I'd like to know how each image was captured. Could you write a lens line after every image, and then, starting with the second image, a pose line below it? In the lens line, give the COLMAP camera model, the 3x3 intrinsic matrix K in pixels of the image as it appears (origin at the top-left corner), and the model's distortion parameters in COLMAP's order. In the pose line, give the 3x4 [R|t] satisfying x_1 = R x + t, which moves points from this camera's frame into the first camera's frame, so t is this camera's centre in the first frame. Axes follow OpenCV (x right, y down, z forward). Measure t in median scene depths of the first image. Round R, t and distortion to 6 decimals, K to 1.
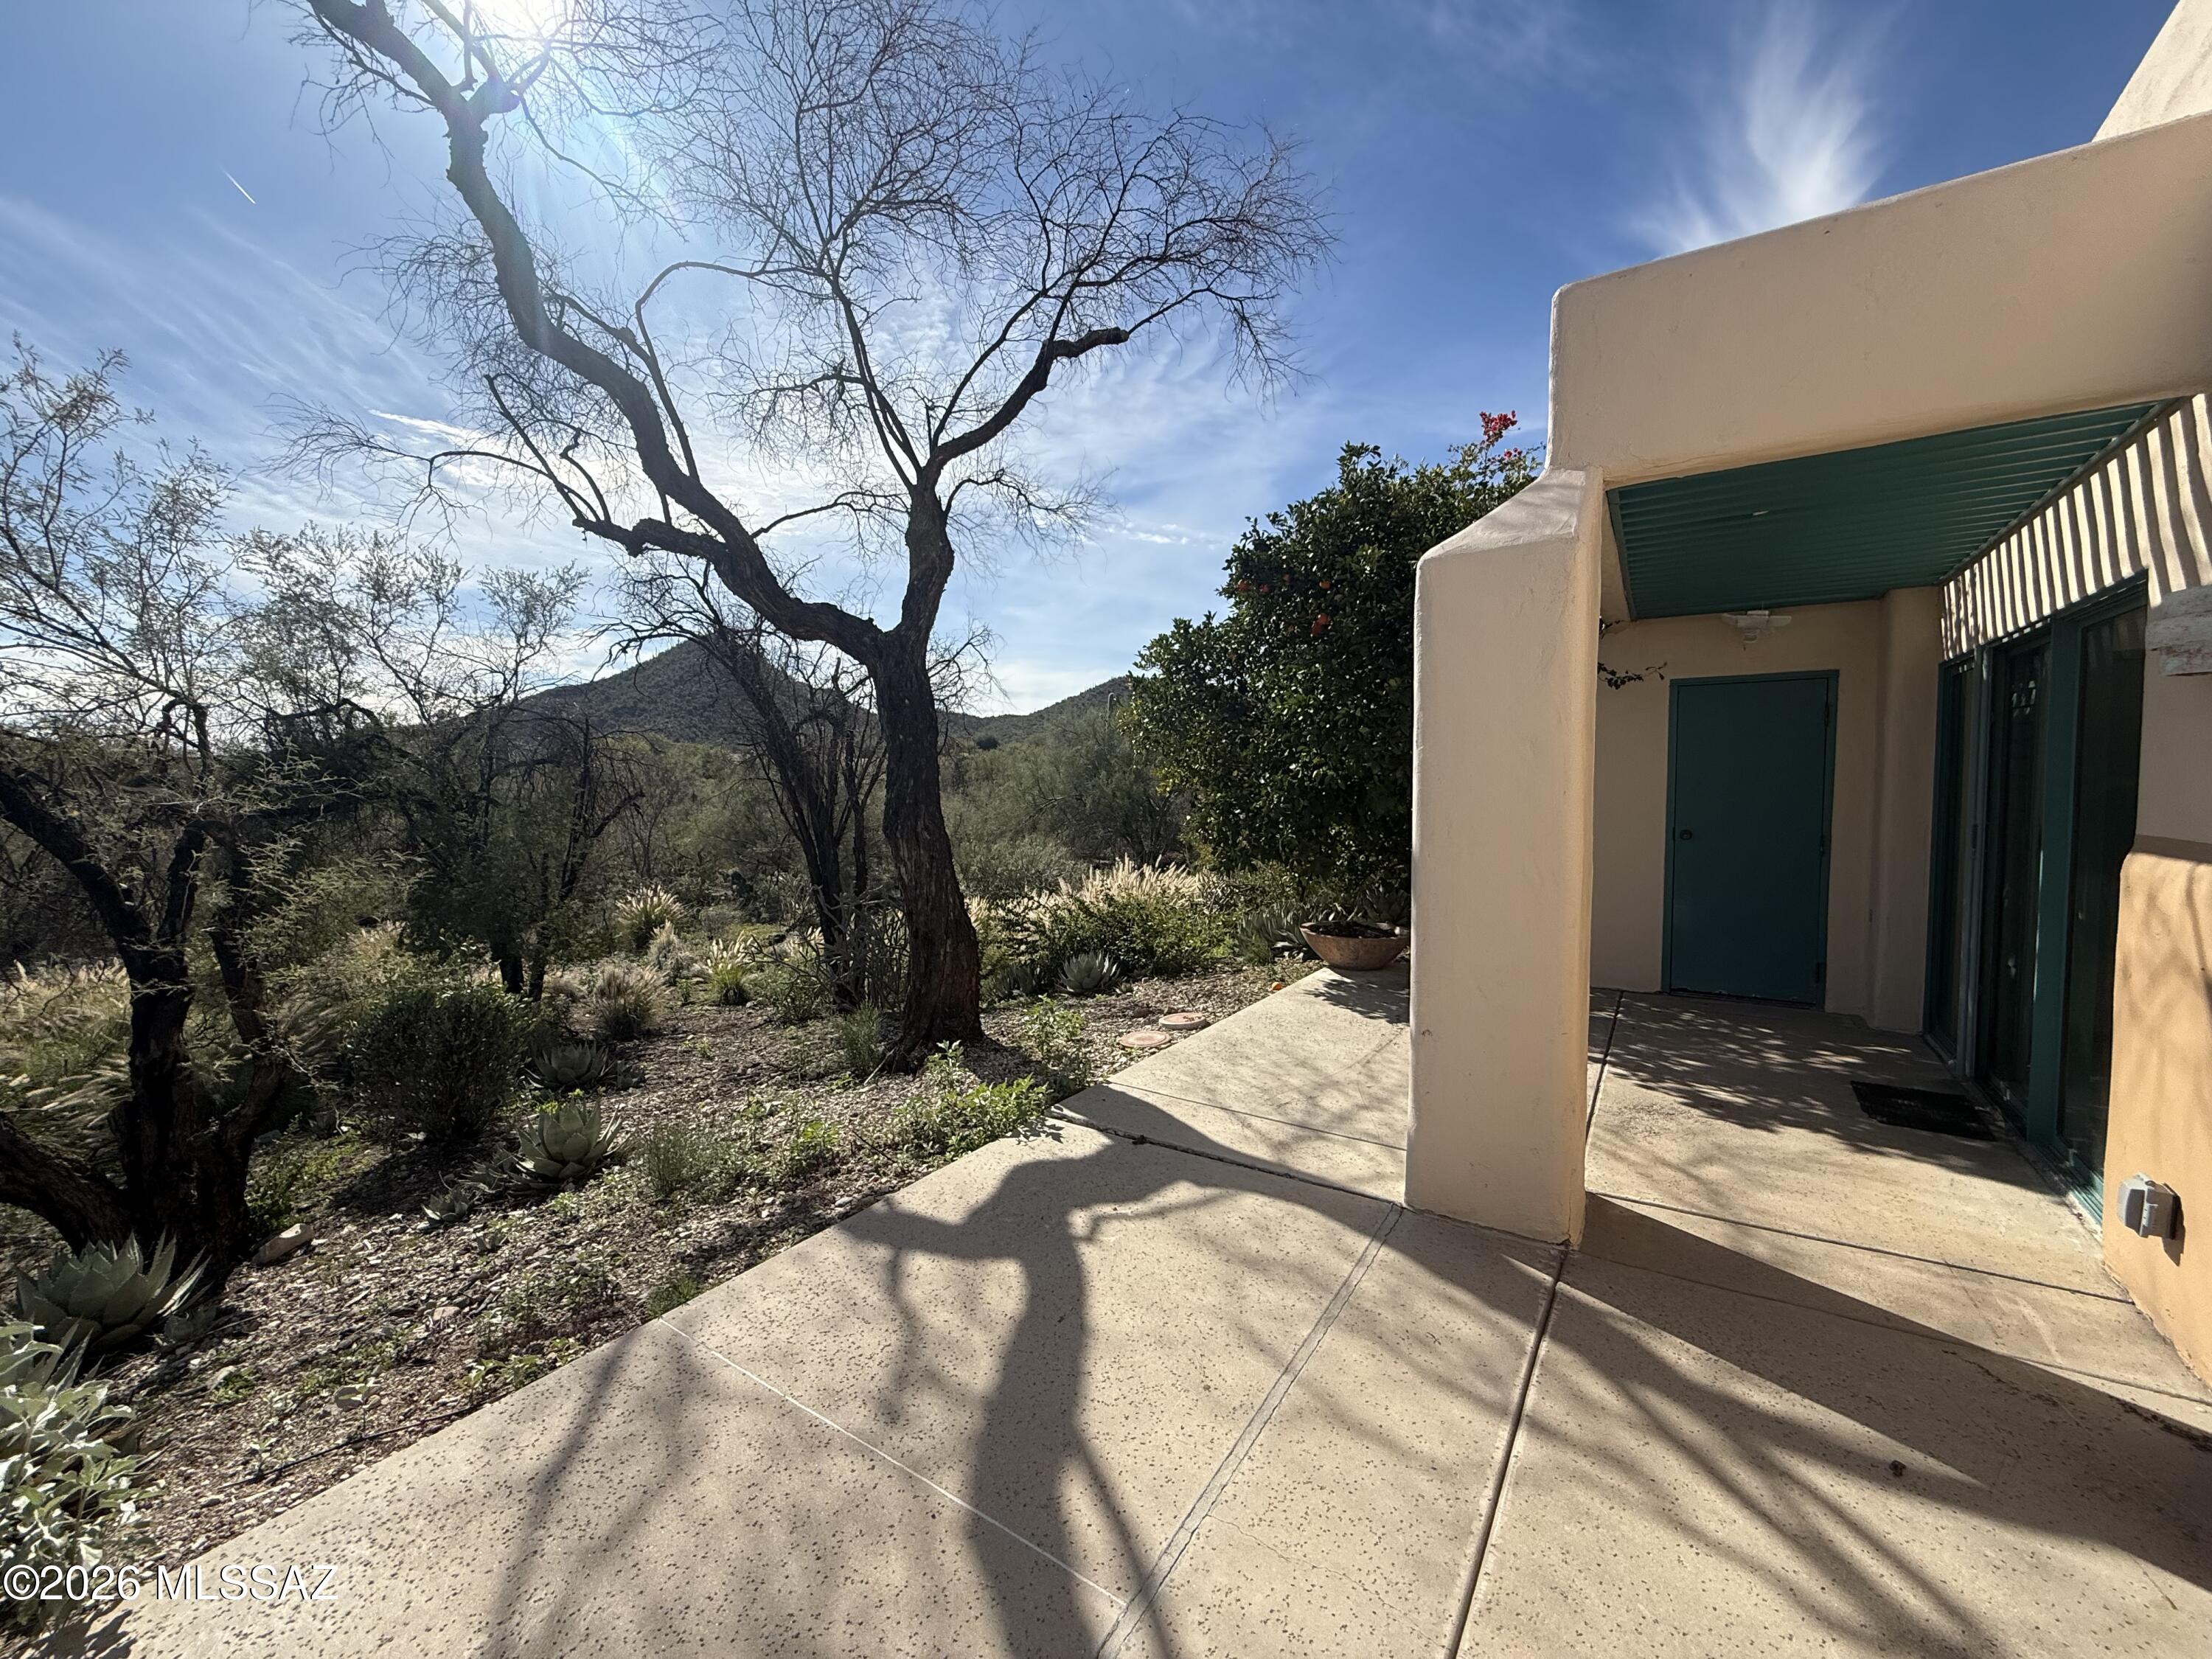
lens RADIAL K [[880.2, 0, 1101.9], [0, 880.2, 831.6], [0, 0, 1]] dist [-0.001559, 0.000207]
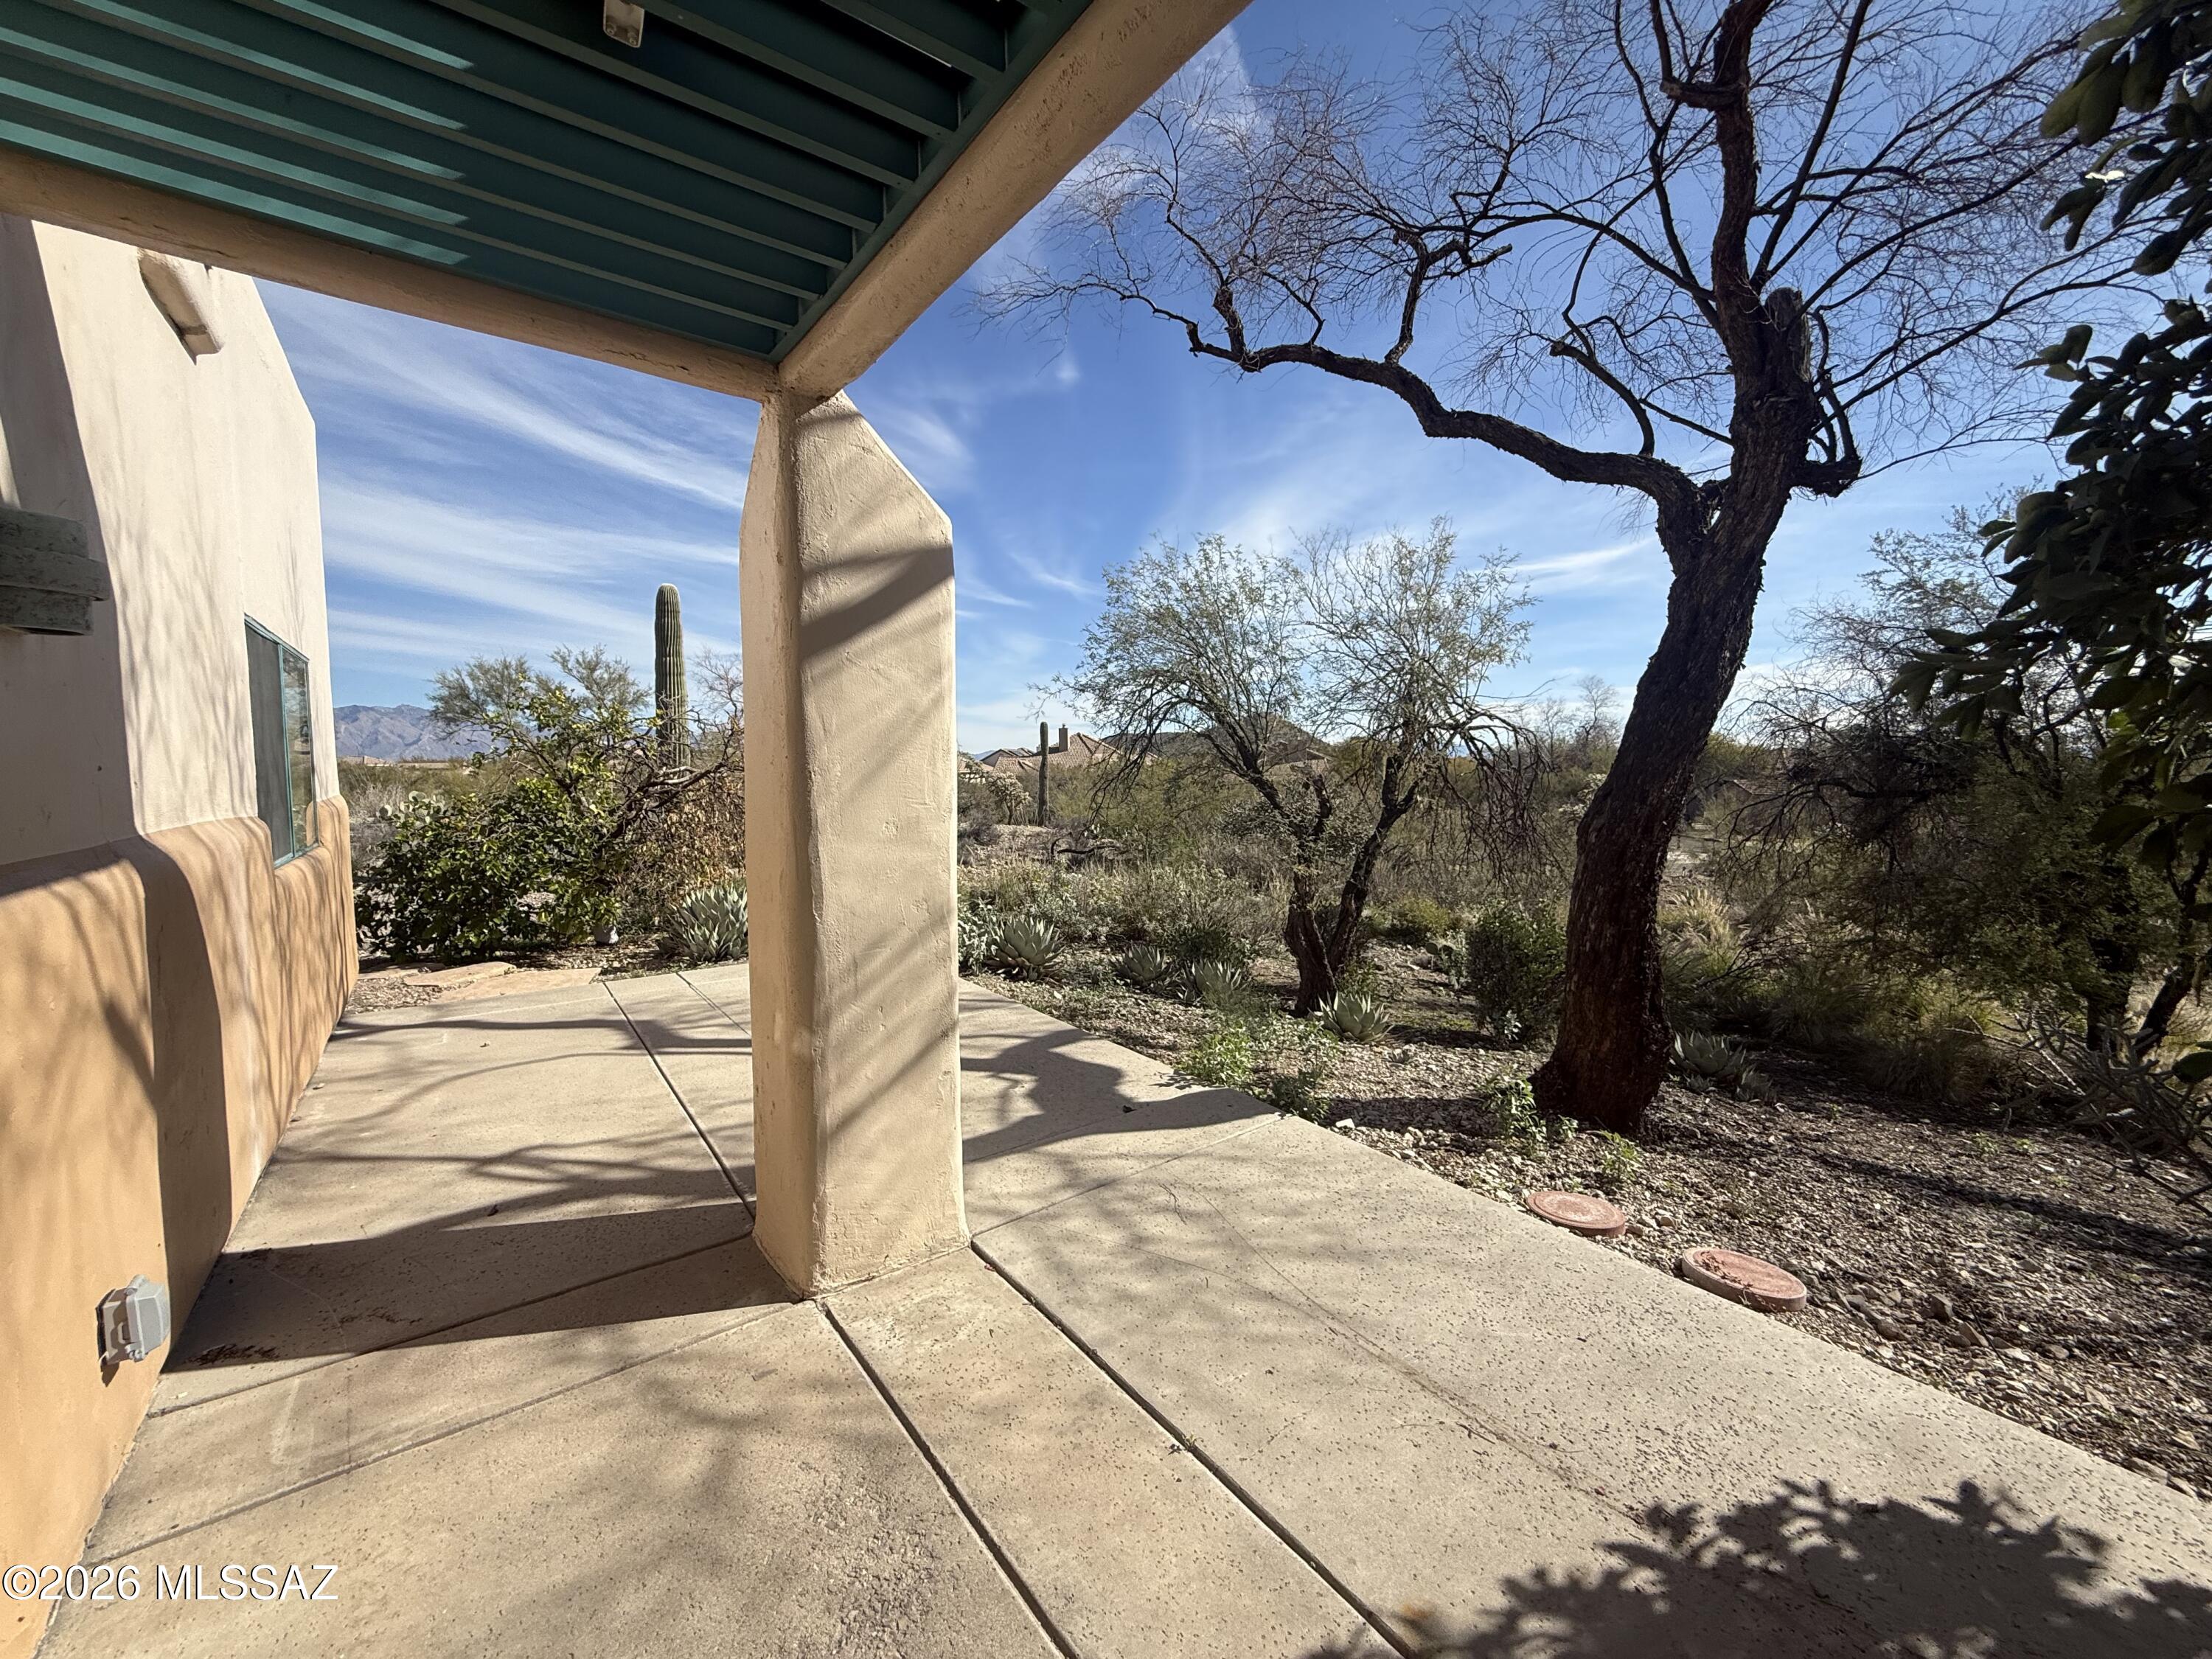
lens RADIAL K [[883.1, 0, 1116.4], [0, 883.1, 826.7], [0, 0, 1]] dist [-0.026054, 0.000031]
pose [[-0.337395, 0.068234, -0.938887, 0.770157], [-0.060083, 0.993775, 0.093814, -0.063252], [0.939444, 0.088064, -0.331195, 0.991725]]
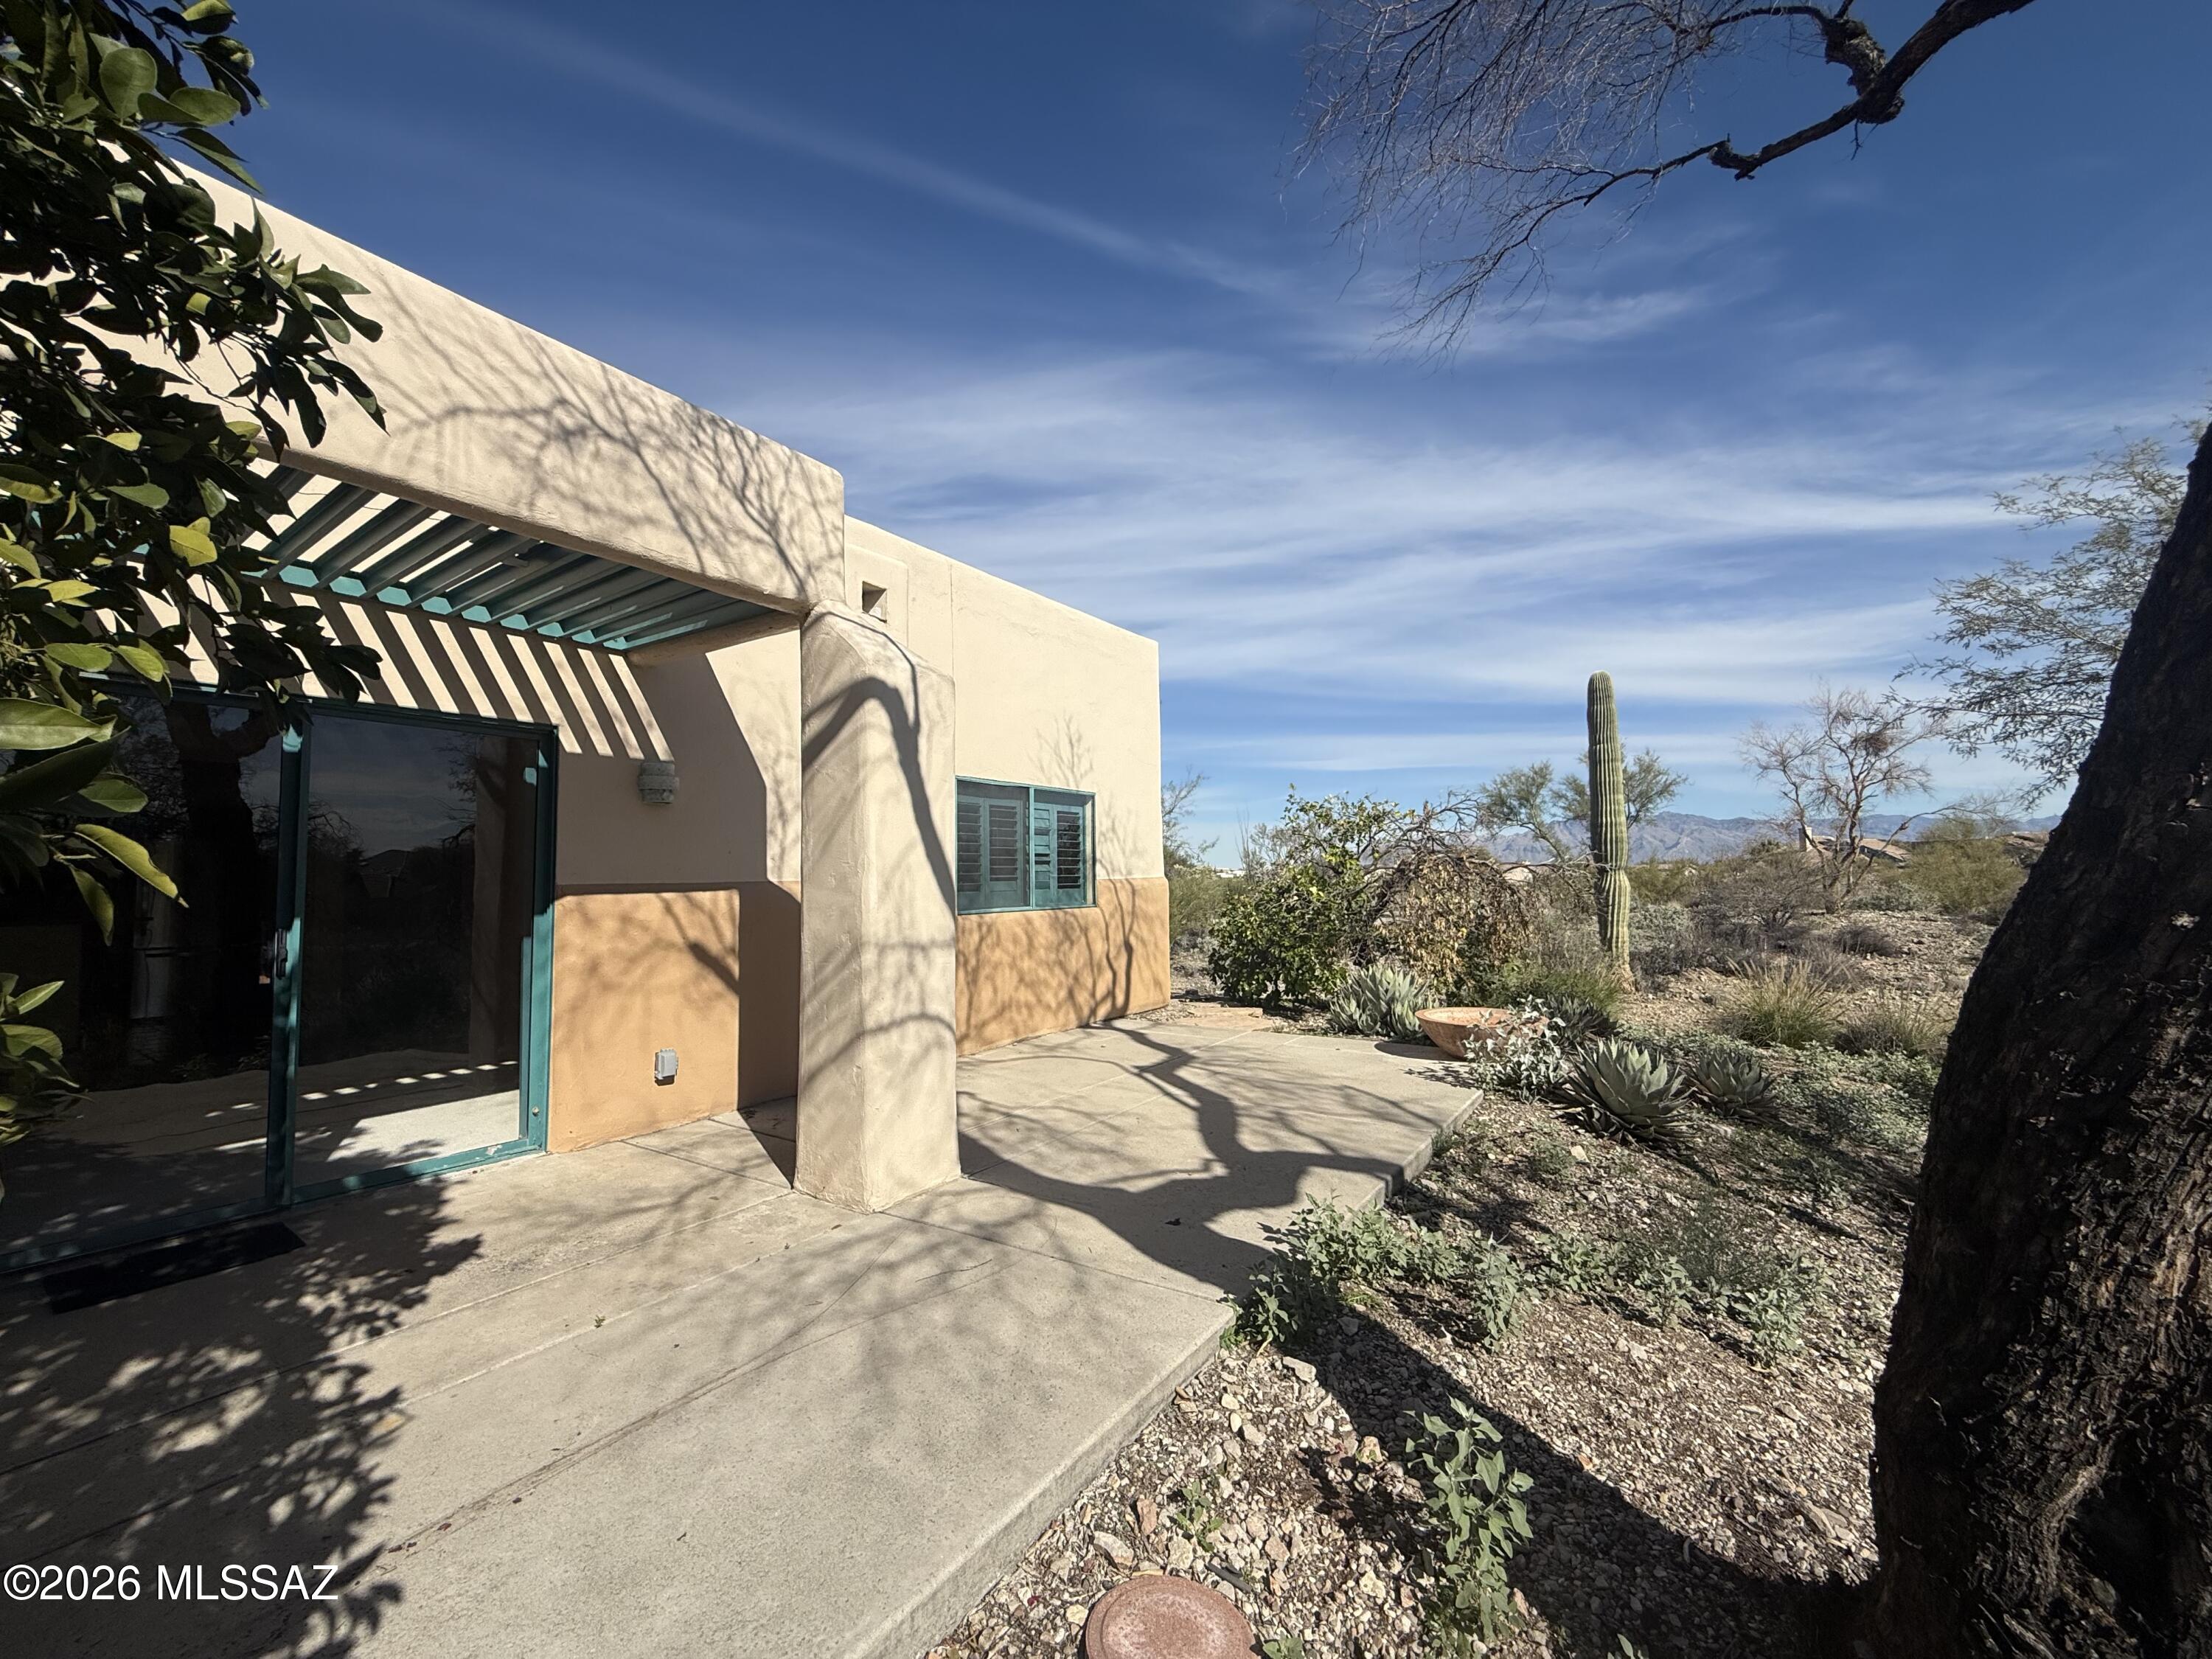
lens RADIAL K [[880.2, 0, 1101.9], [0, 880.2, 831.6], [0, 0, 1]] dist [-0.001559, 0.000207]
pose [[-0.999451, 0.019792, 0.026553, 0.067298], [0.020143, 0.999712, 0.013032, -0.053971], [-0.026287, 0.013560, -0.999562, 1.454788]]
